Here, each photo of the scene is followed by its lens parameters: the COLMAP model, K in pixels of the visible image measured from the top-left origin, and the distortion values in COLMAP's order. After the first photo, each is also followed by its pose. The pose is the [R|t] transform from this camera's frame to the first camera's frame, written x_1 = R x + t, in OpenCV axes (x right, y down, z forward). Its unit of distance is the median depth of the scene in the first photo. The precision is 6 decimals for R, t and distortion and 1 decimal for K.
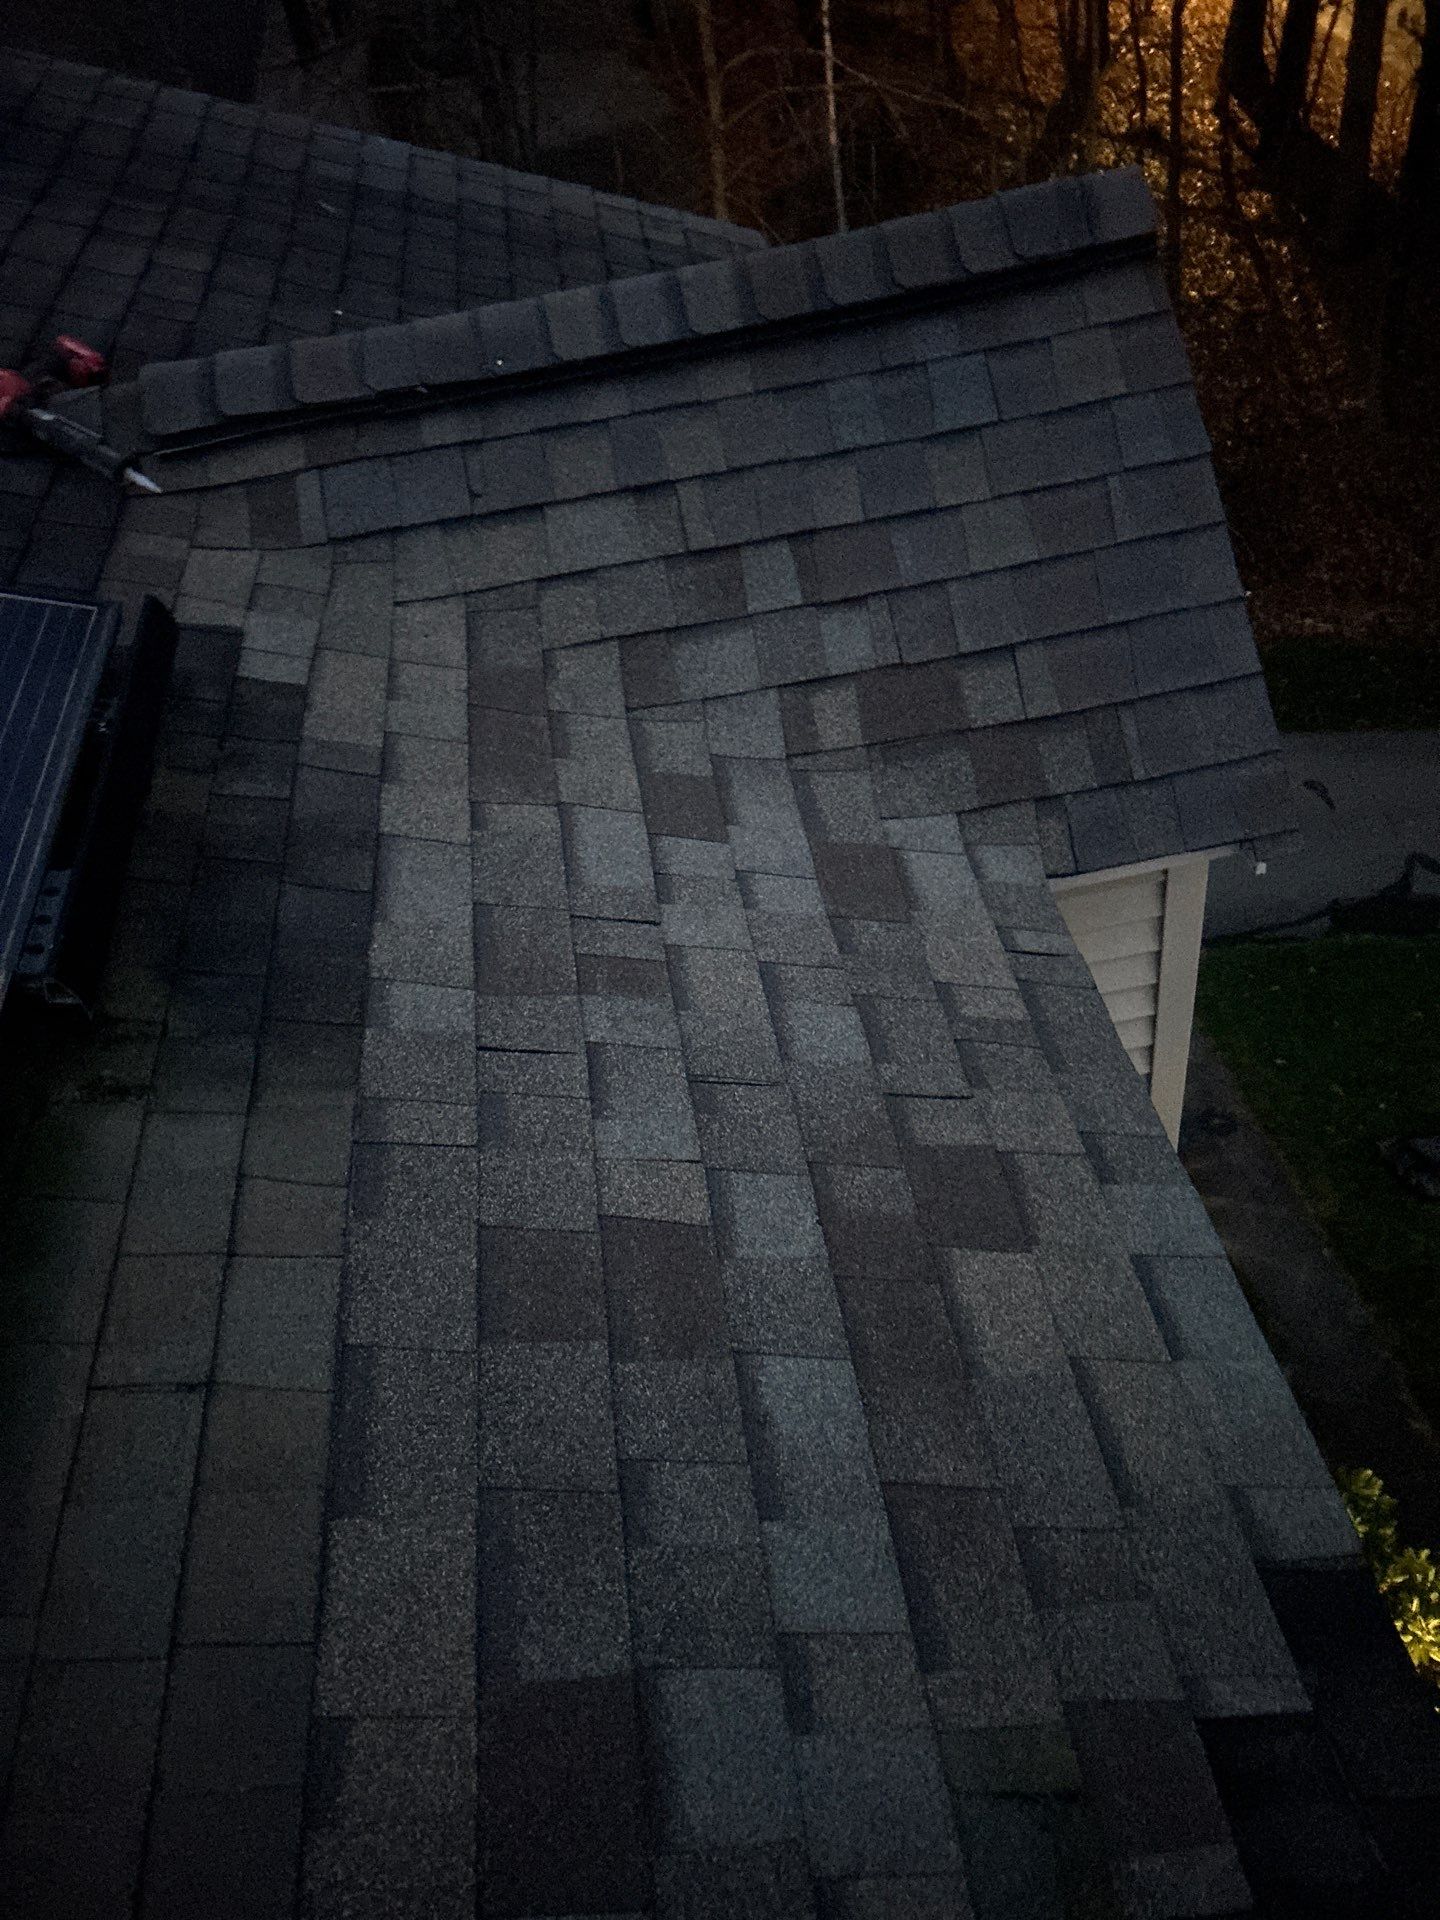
lens RADIAL K [[1416.8, 0, 723.6], [0, 1416.8, 975.5], [0, 0, 1]] dist [0.038371, -0.042615]
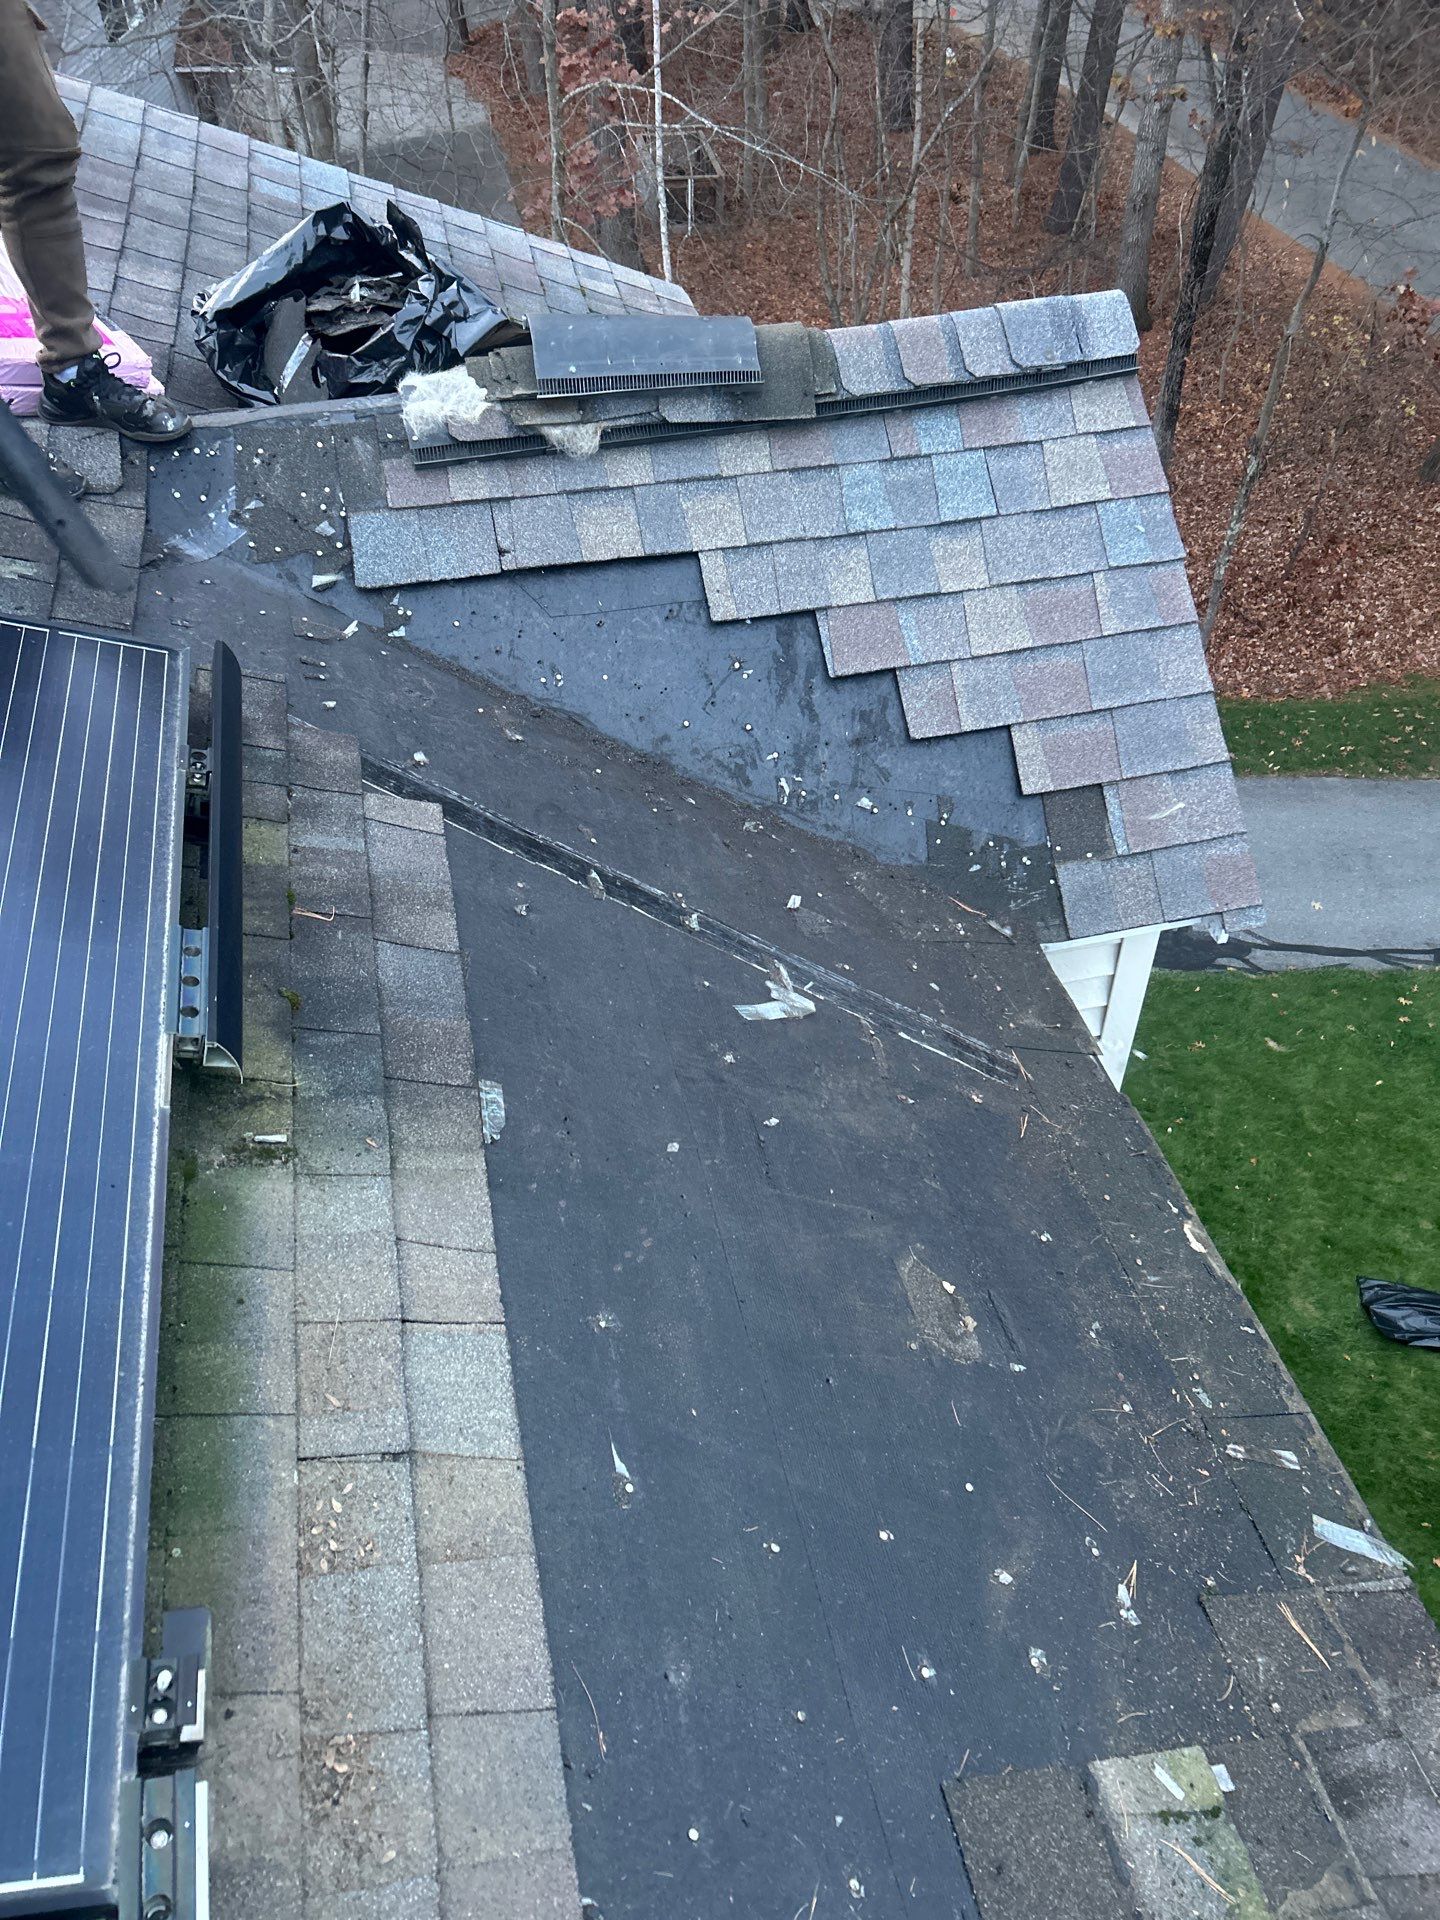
lens RADIAL K [[1416.8, 0, 709.4], [0, 1416.8, 962.0], [0, 0, 1]] dist [0.038371, -0.042615]
pose [[0.988977, 0.025394, 0.145878, -0.201589], [-0.022726, 0.999543, -0.019925, -0.031321], [-0.146318, 0.016390, 0.989102, -0.027657]]
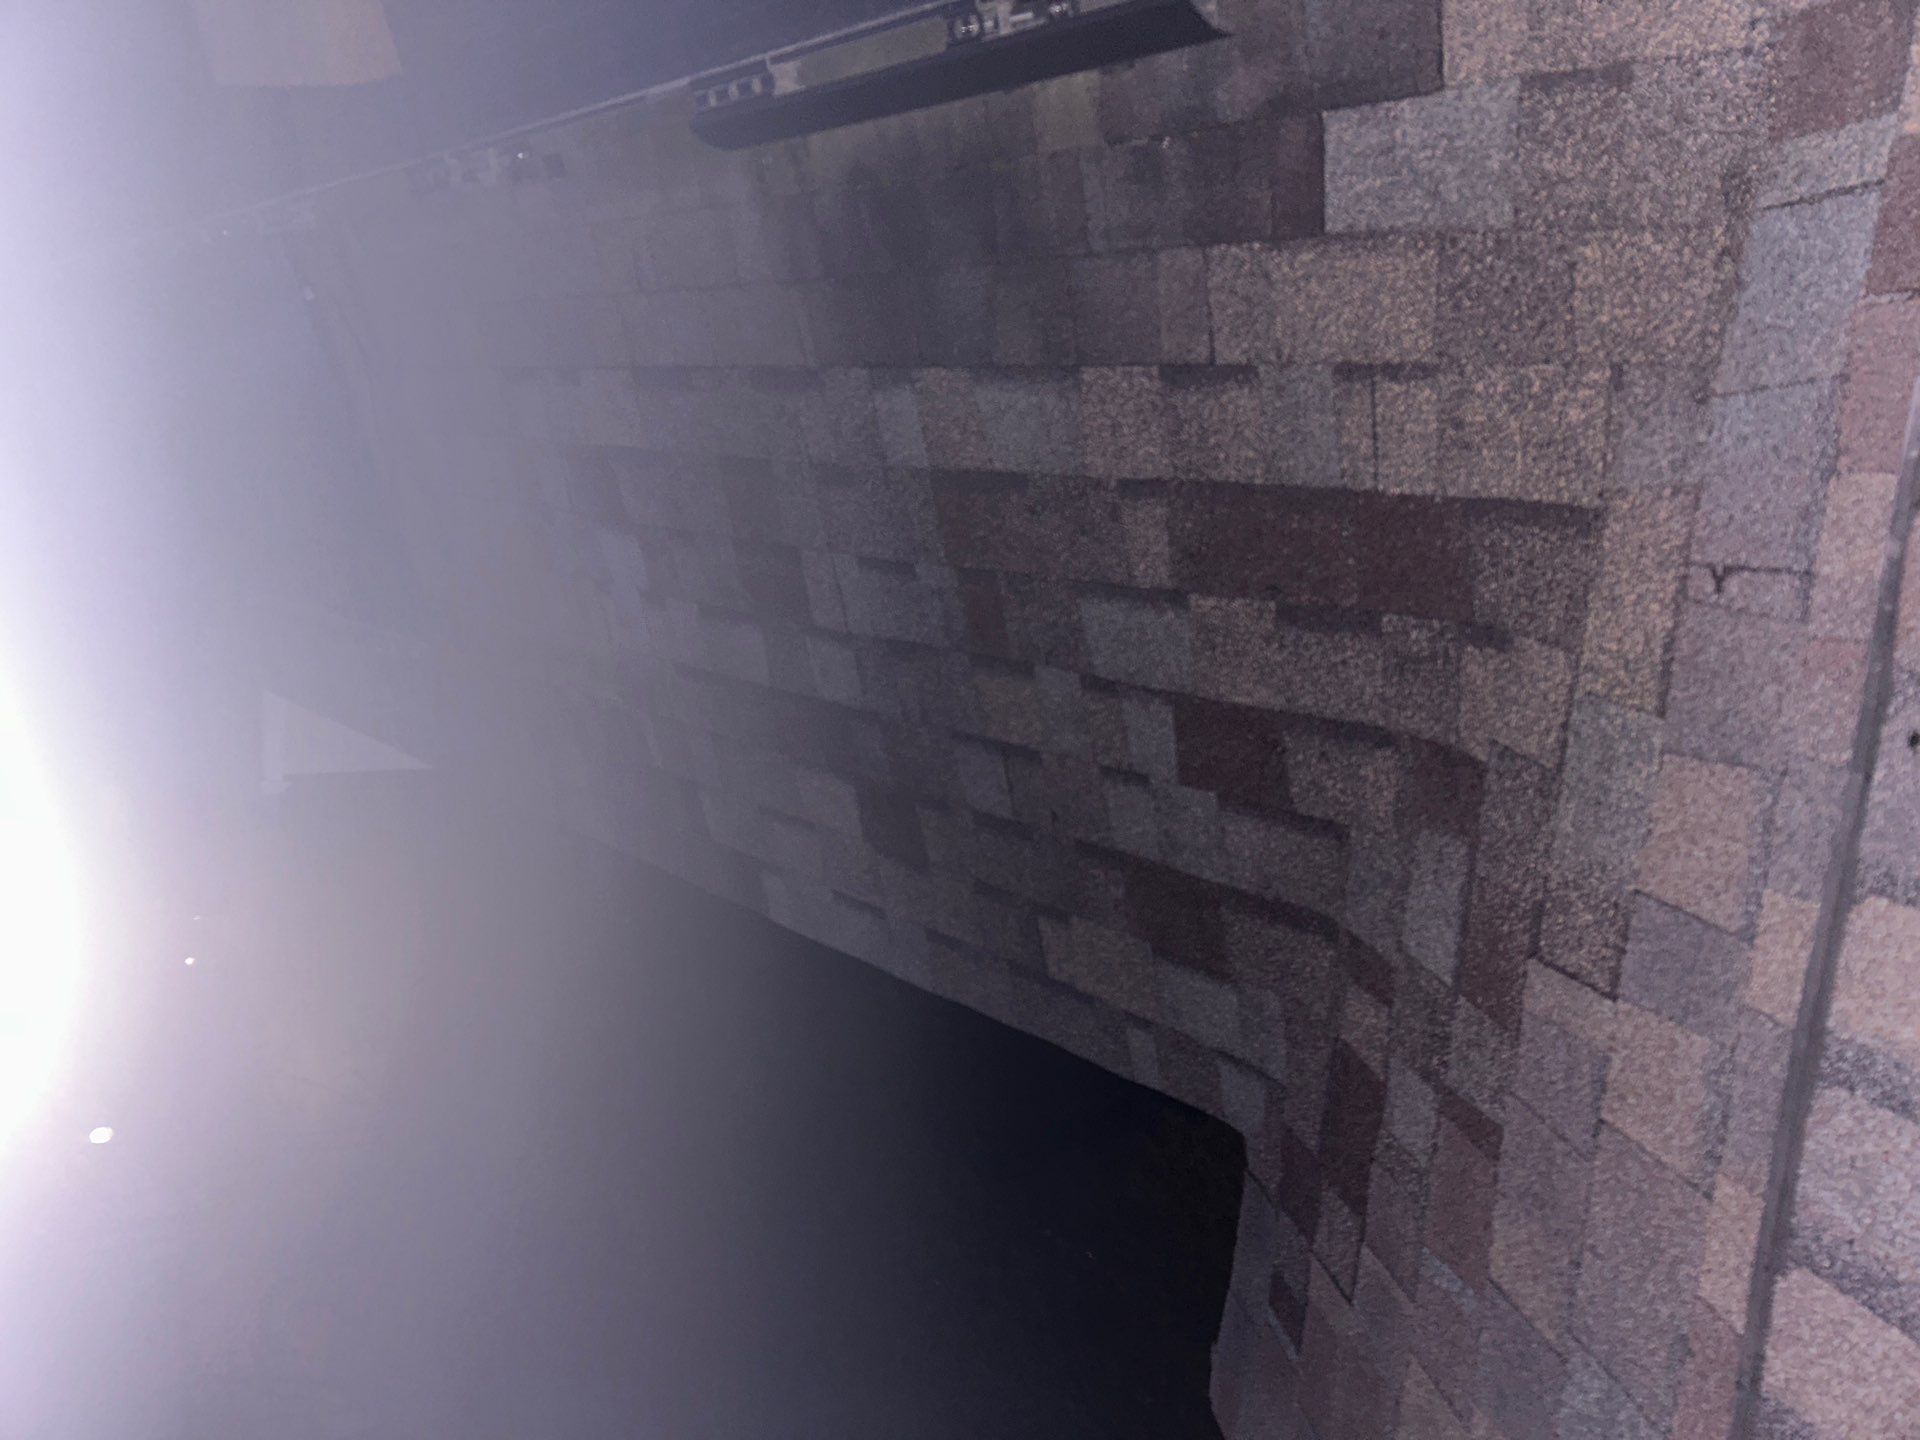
lens RADIAL K [[1408.6, 0, 933.1], [0, 1408.6, 724.1], [0, 0, 1]] dist [0.035238, -0.025821]
pose [[-0.071973, 0.938117, 0.338756, -0.307540], [0.051010, -0.335731, 0.940576, -0.893920], [0.996101, 0.084976, -0.023690, 0.921955]]
